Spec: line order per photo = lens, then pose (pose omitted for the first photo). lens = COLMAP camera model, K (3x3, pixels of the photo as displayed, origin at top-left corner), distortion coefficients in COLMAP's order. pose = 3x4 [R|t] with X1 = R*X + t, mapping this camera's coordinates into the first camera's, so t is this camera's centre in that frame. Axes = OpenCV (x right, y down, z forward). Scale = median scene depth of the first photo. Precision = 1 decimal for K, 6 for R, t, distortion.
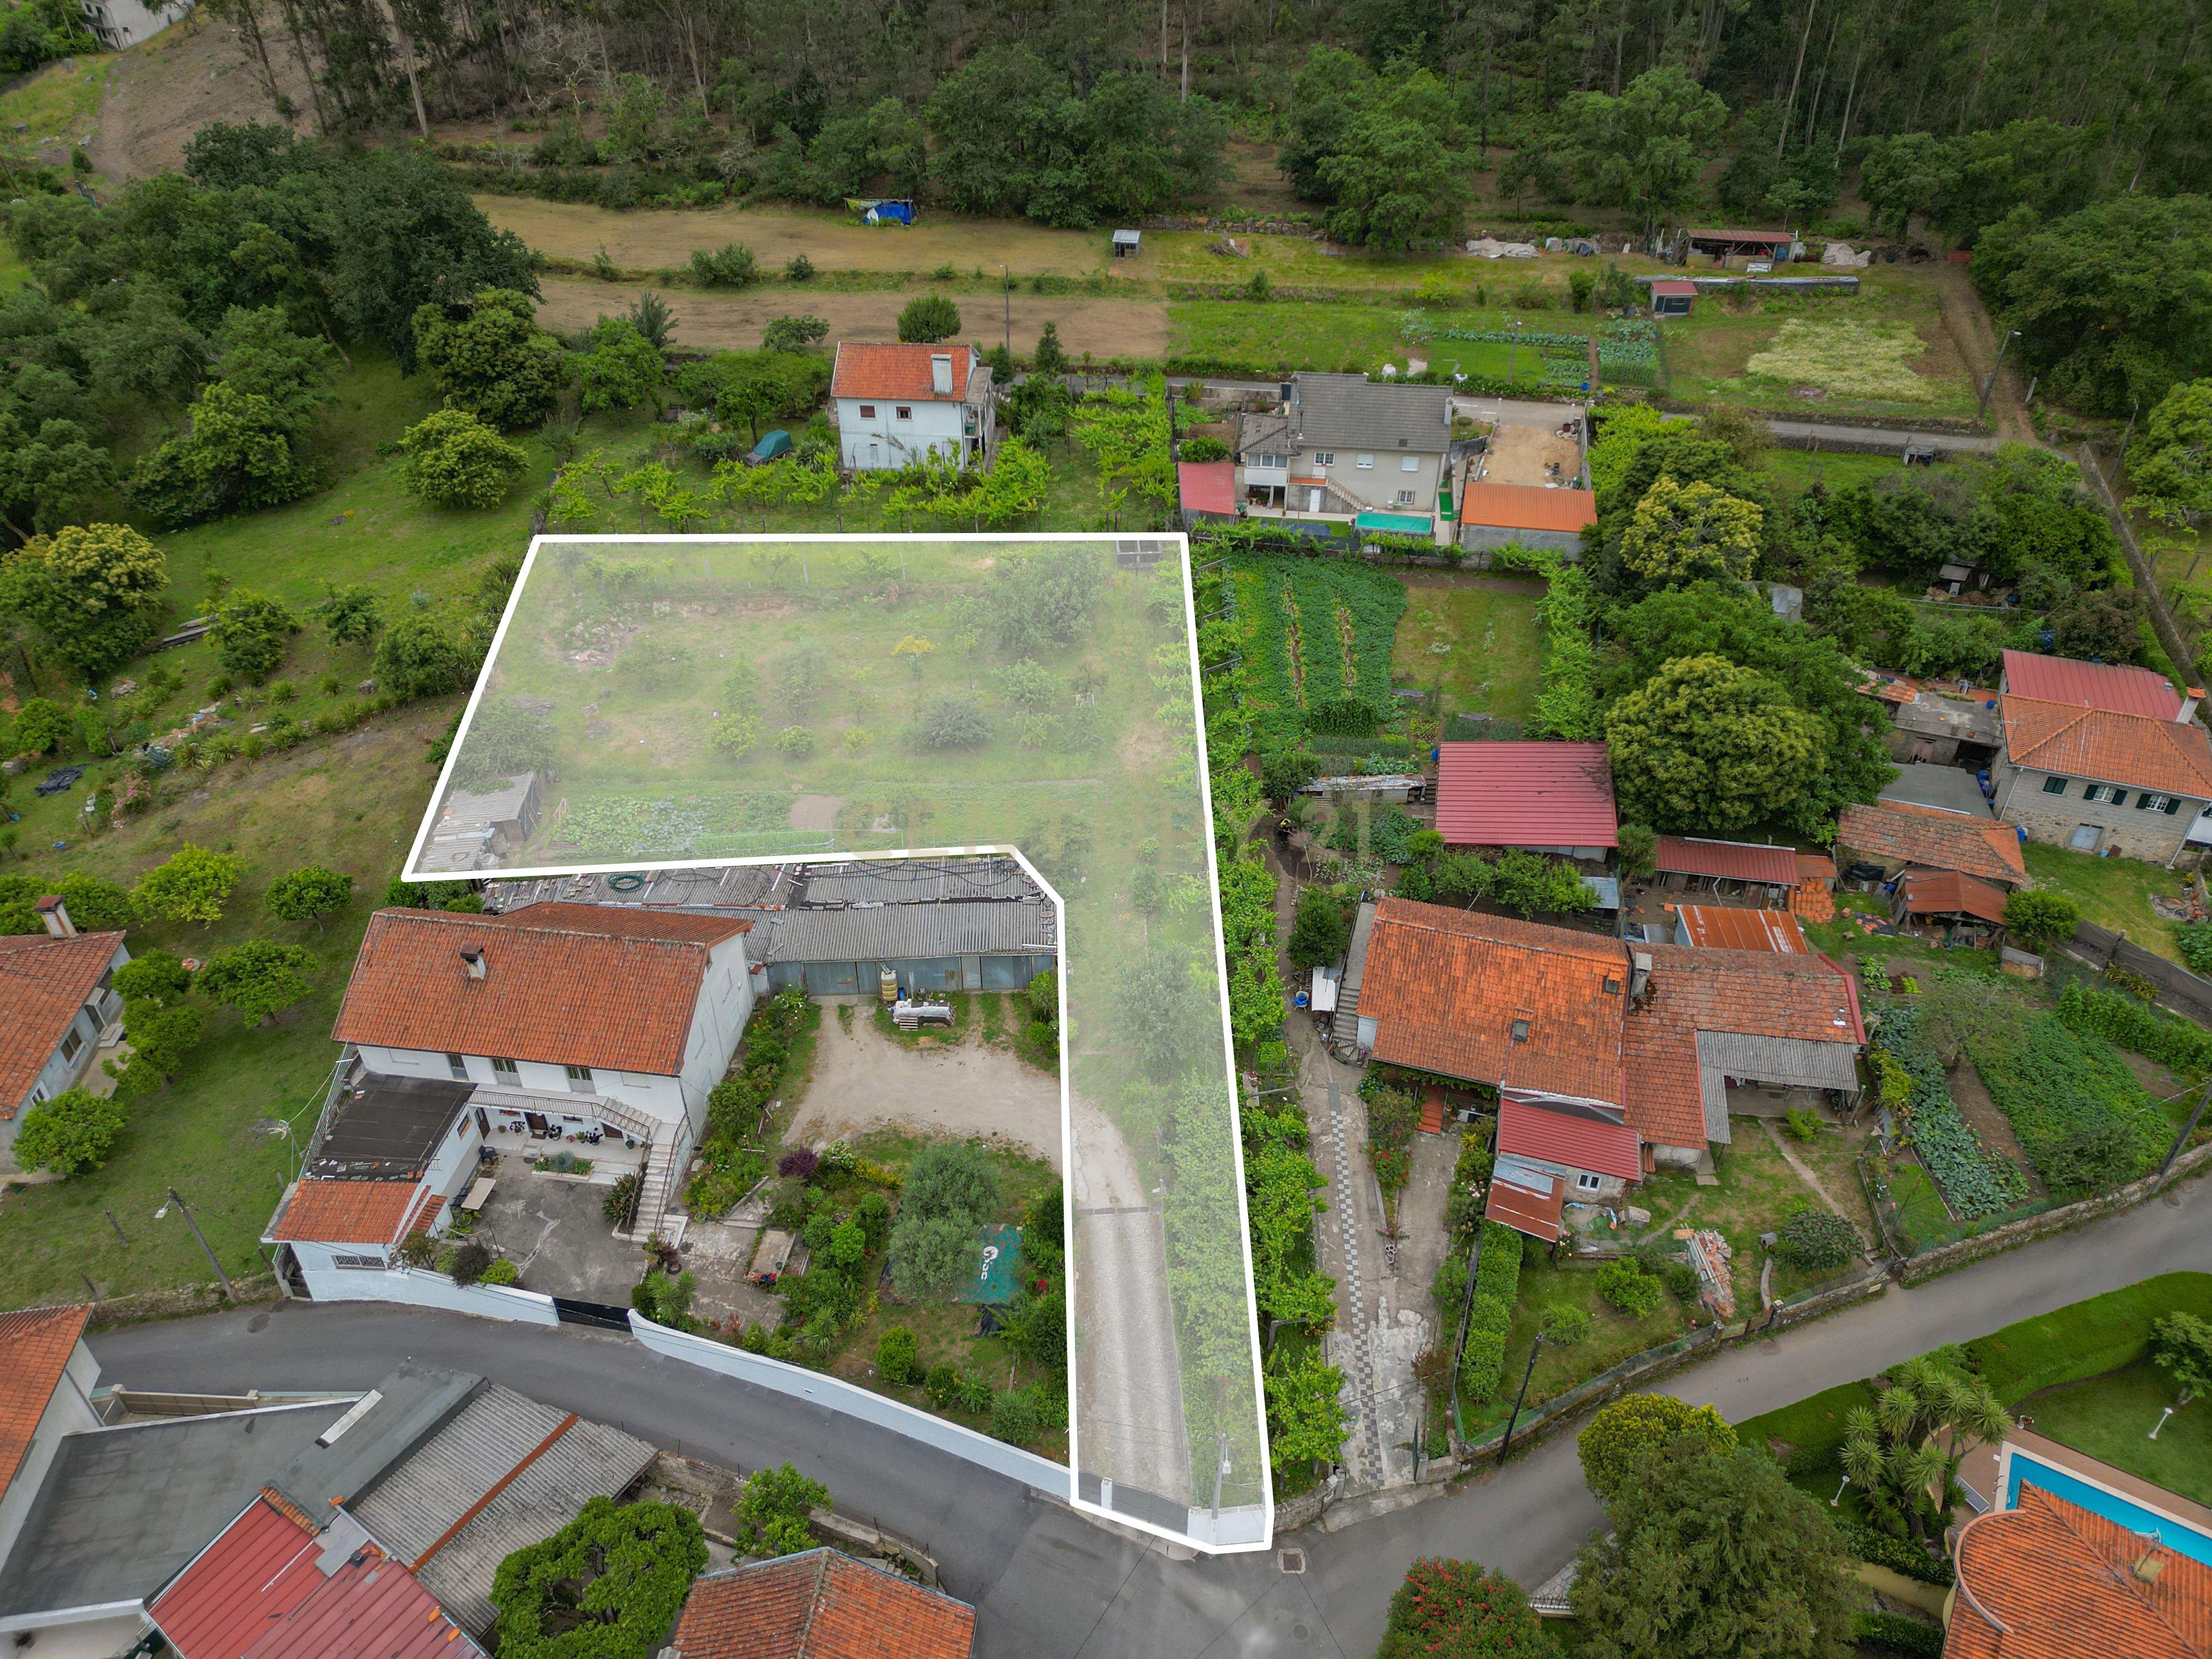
lens RADIAL K [[1569.7, 0, 1112.2], [0, 1569.7, 827.9], [0, 0, 1]] dist [0.097241, -0.107891]
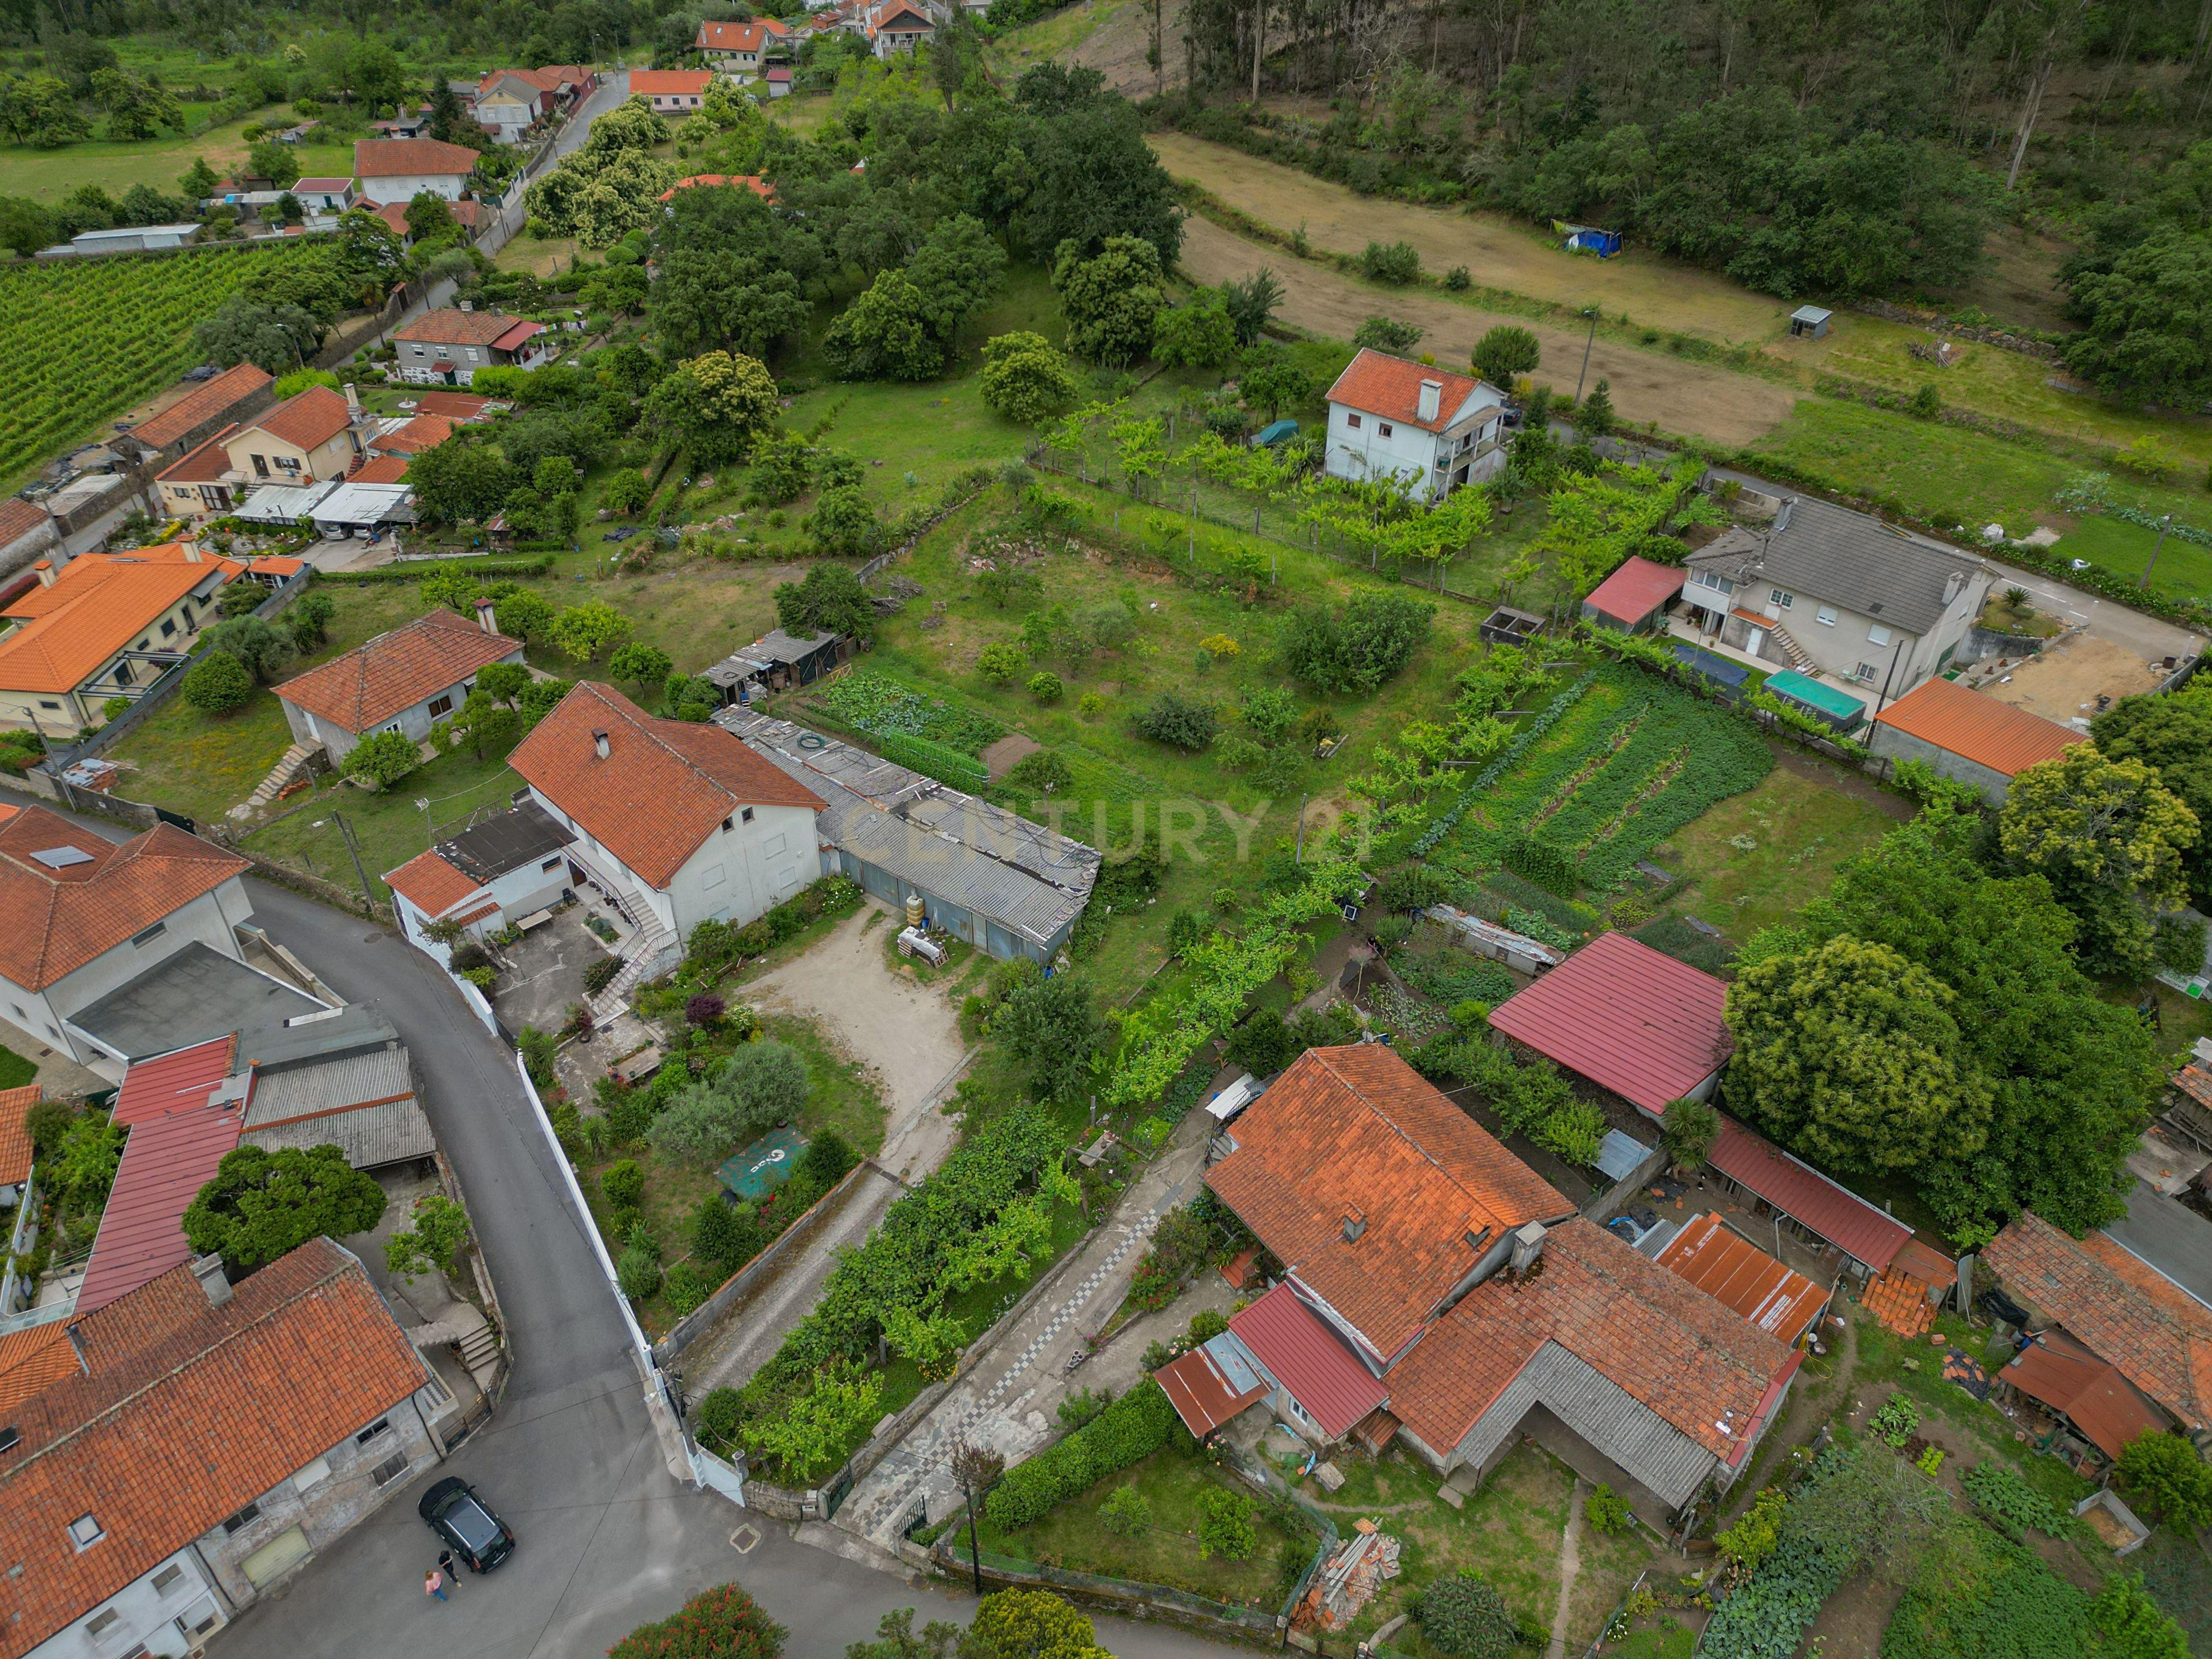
lens RADIAL K [[1569.7, 0, 1112.2], [0, 1569.7, 827.9], [0, 0, 1]] dist [0.097241, -0.107891]
pose [[0.787087, 0.369602, -0.493850, 0.440467], [-0.369765, 0.923526, 0.101851, -0.102670], [0.493728, 0.102443, 0.863562, 0.134599]]
